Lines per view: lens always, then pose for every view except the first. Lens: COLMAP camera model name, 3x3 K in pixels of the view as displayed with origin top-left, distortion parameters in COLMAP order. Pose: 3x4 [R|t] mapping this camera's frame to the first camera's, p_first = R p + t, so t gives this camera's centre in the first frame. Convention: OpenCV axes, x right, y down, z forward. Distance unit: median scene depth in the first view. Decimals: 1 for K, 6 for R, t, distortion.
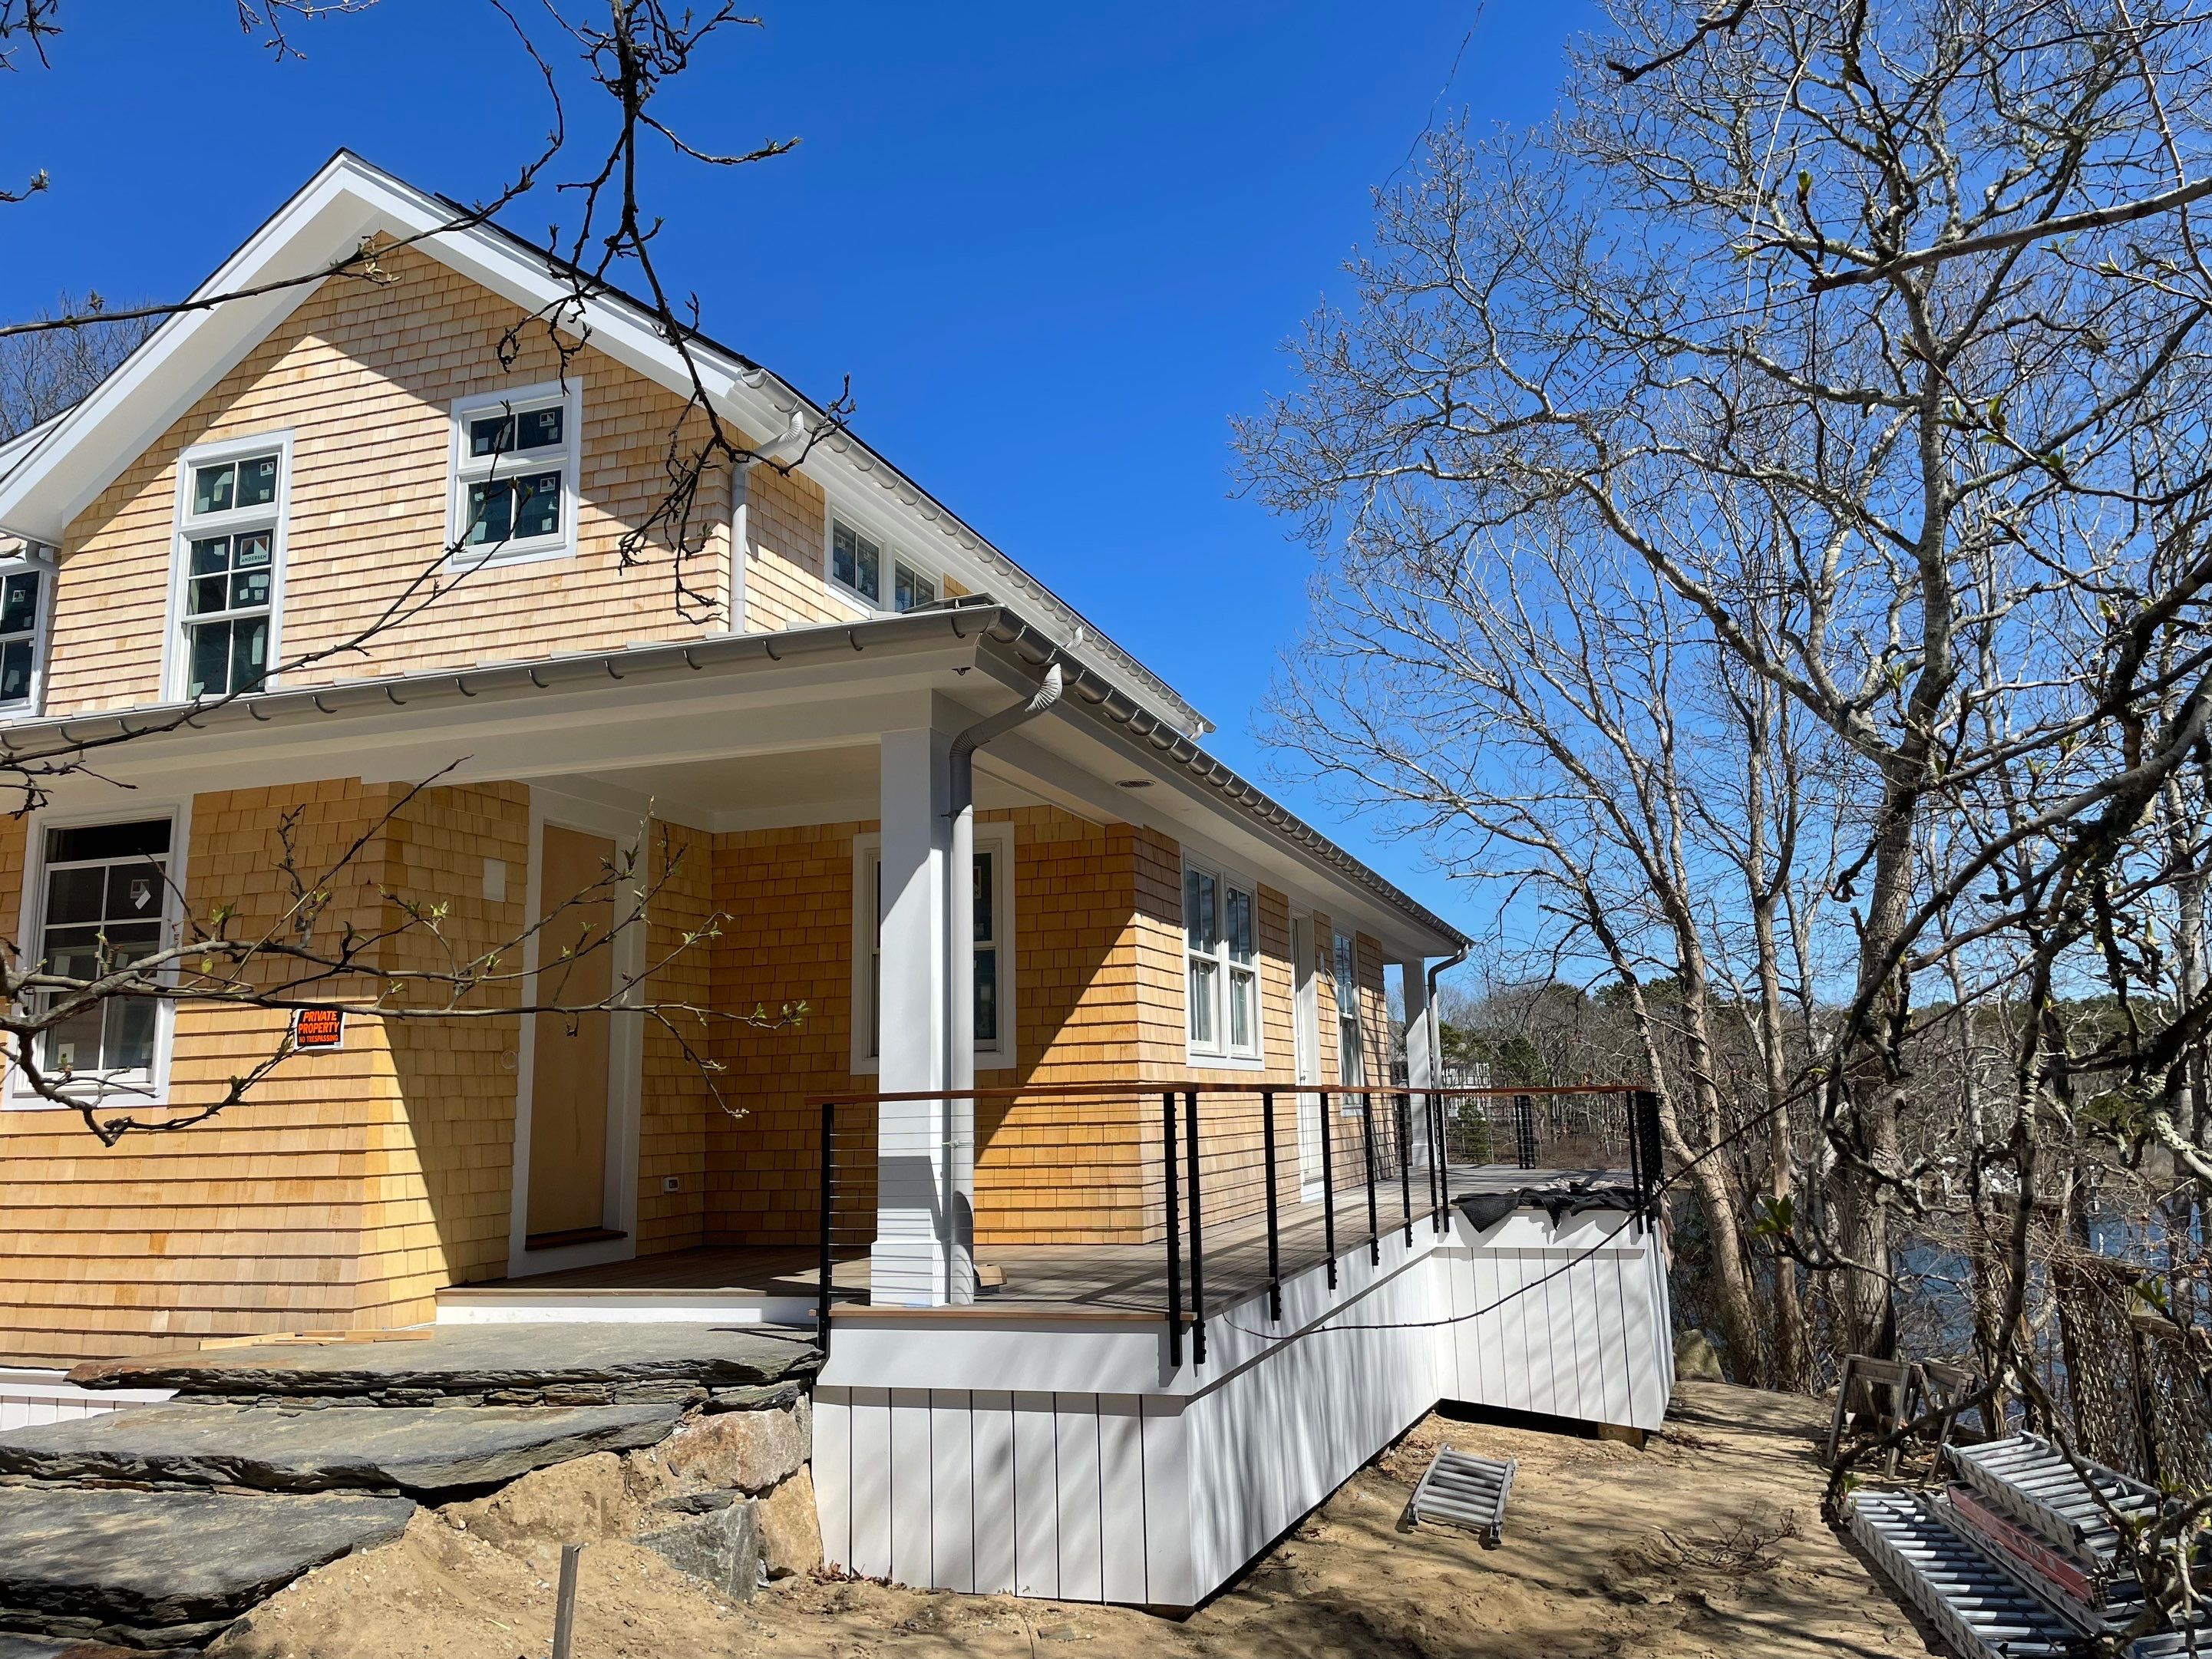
lens RADIAL K [[1685.0, 0, 1120.2], [0, 1685.0, 837.2], [0, 0, 1]] dist [0.005724, -0.009109]
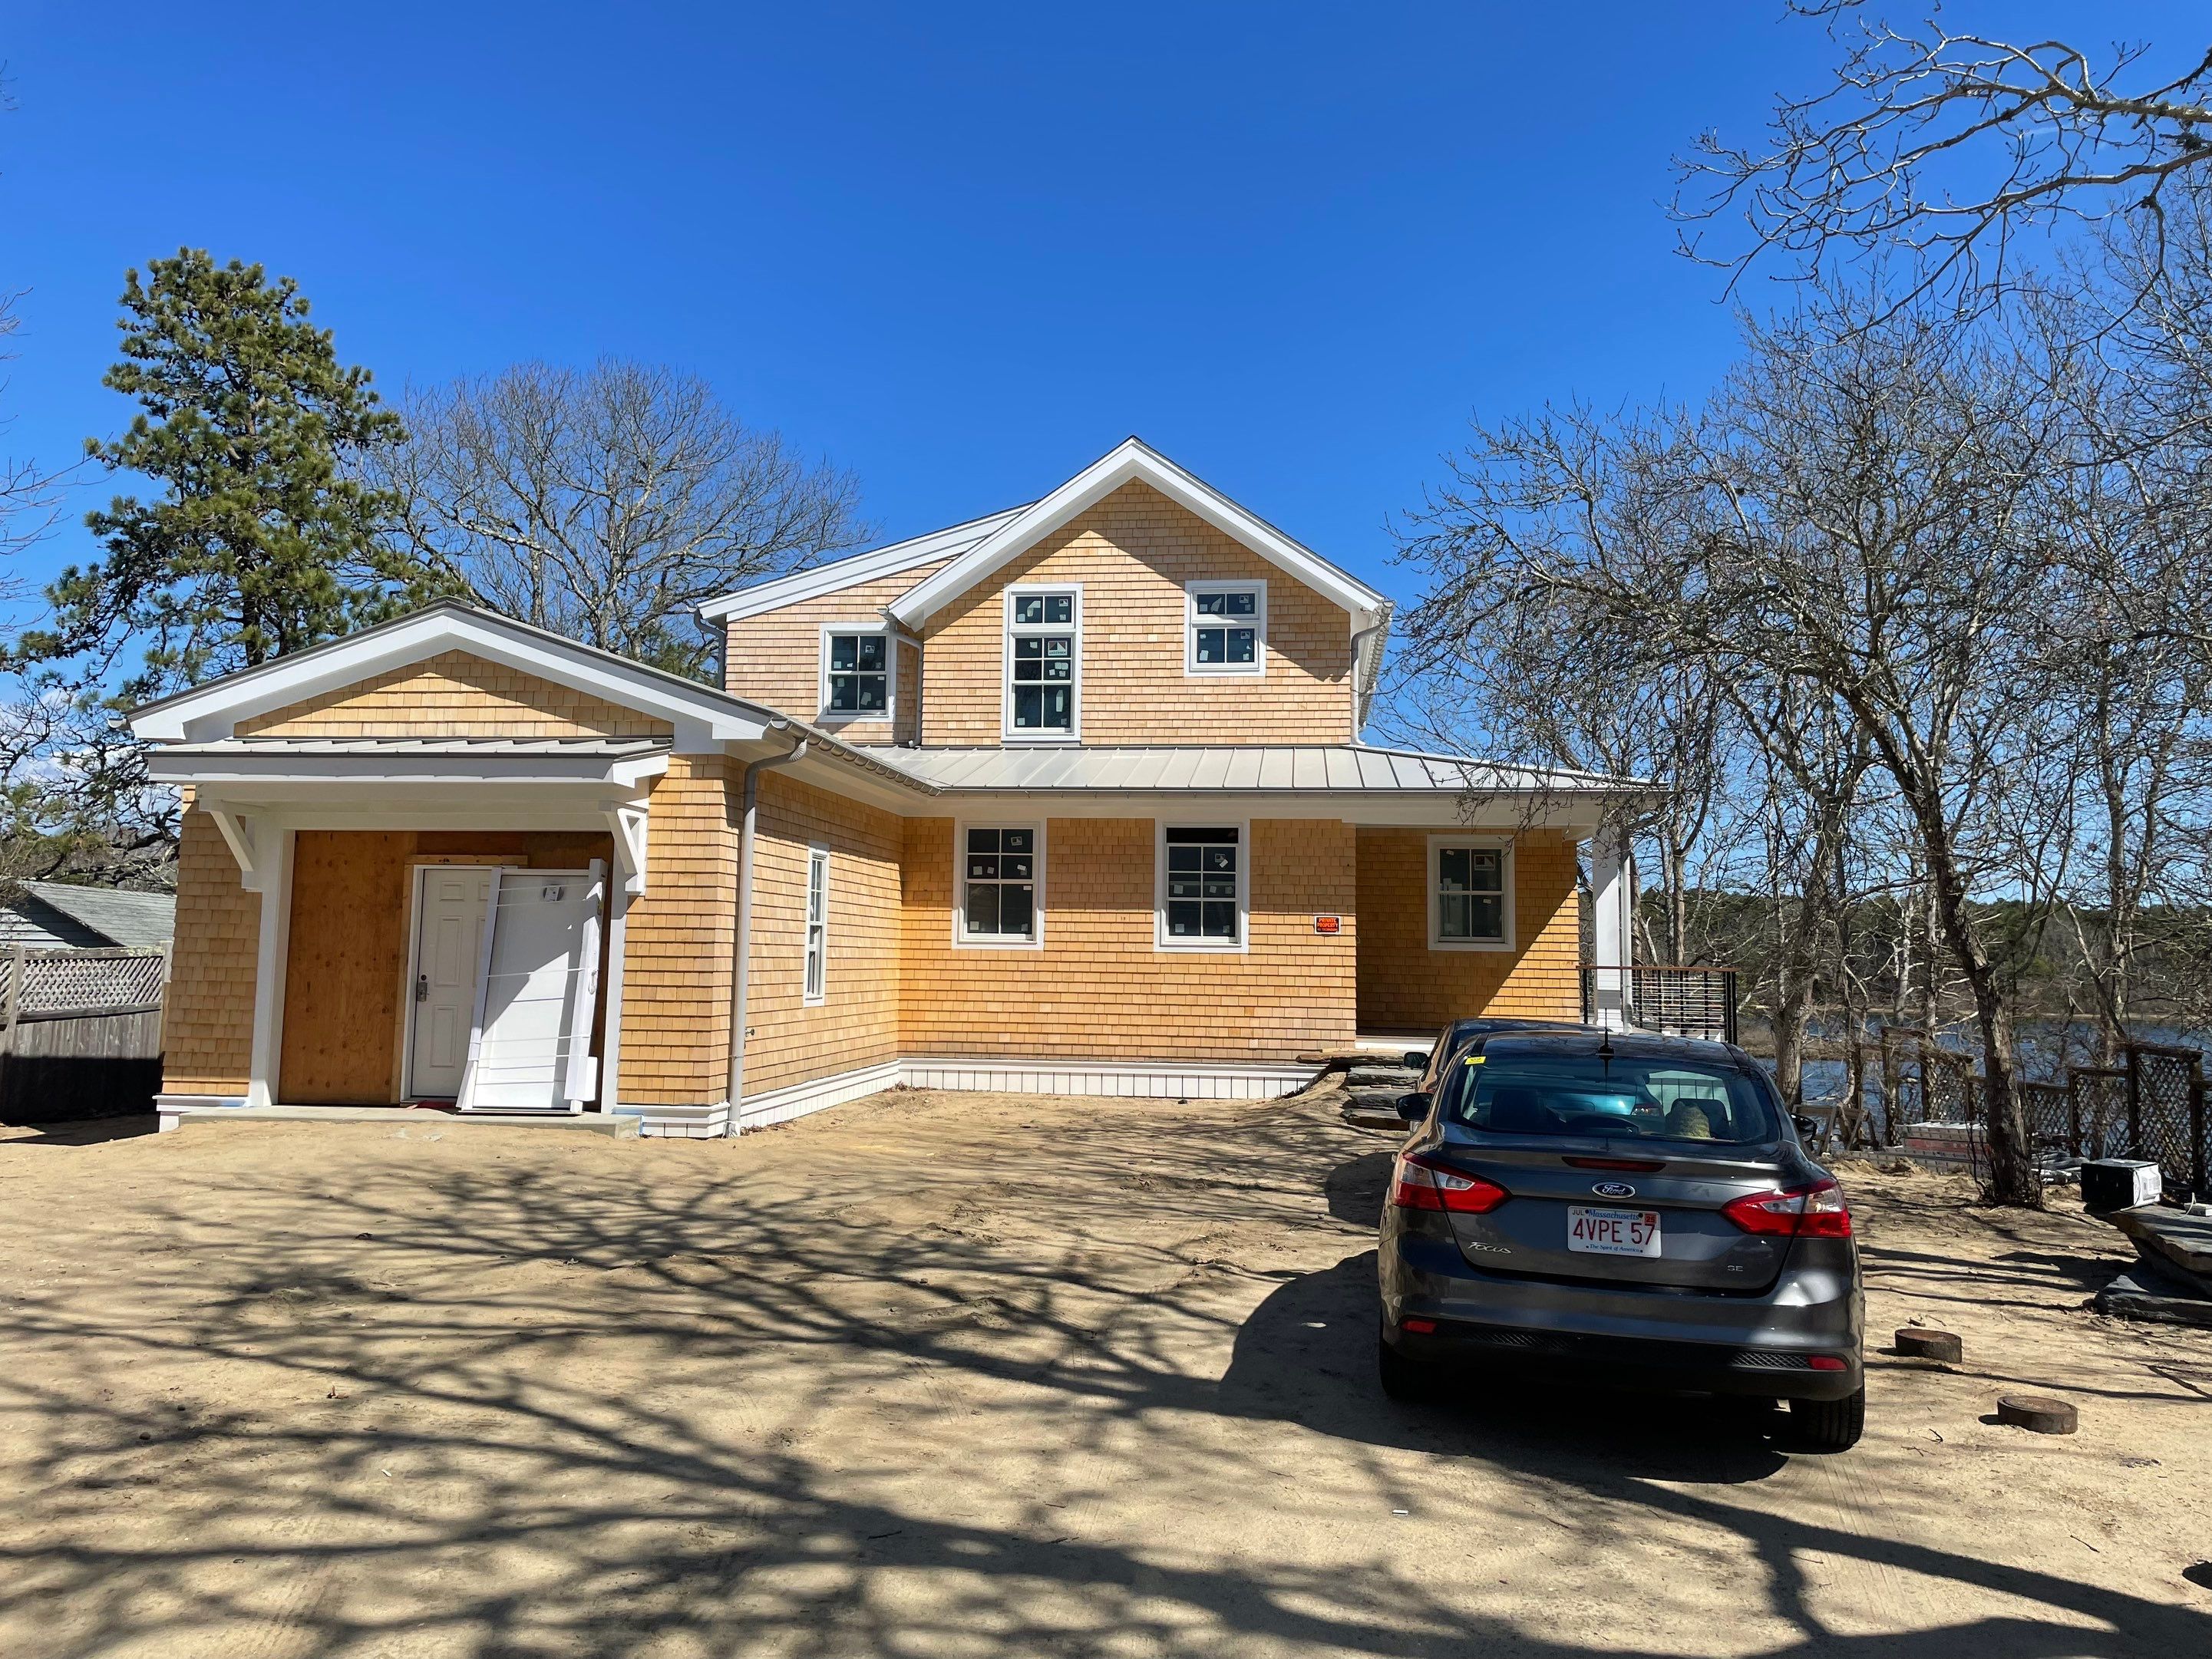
lens RADIAL K [[1685.0, 0, 1095.3], [0, 1685.0, 815.1], [0, 0, 1]] dist [0.005724, -0.009109]
pose [[0.985196, 0.059244, 0.160870, -0.778600], [-0.070126, 0.995558, 0.062828, -0.110559], [-0.156434, -0.073179, 0.984974, -0.844383]]
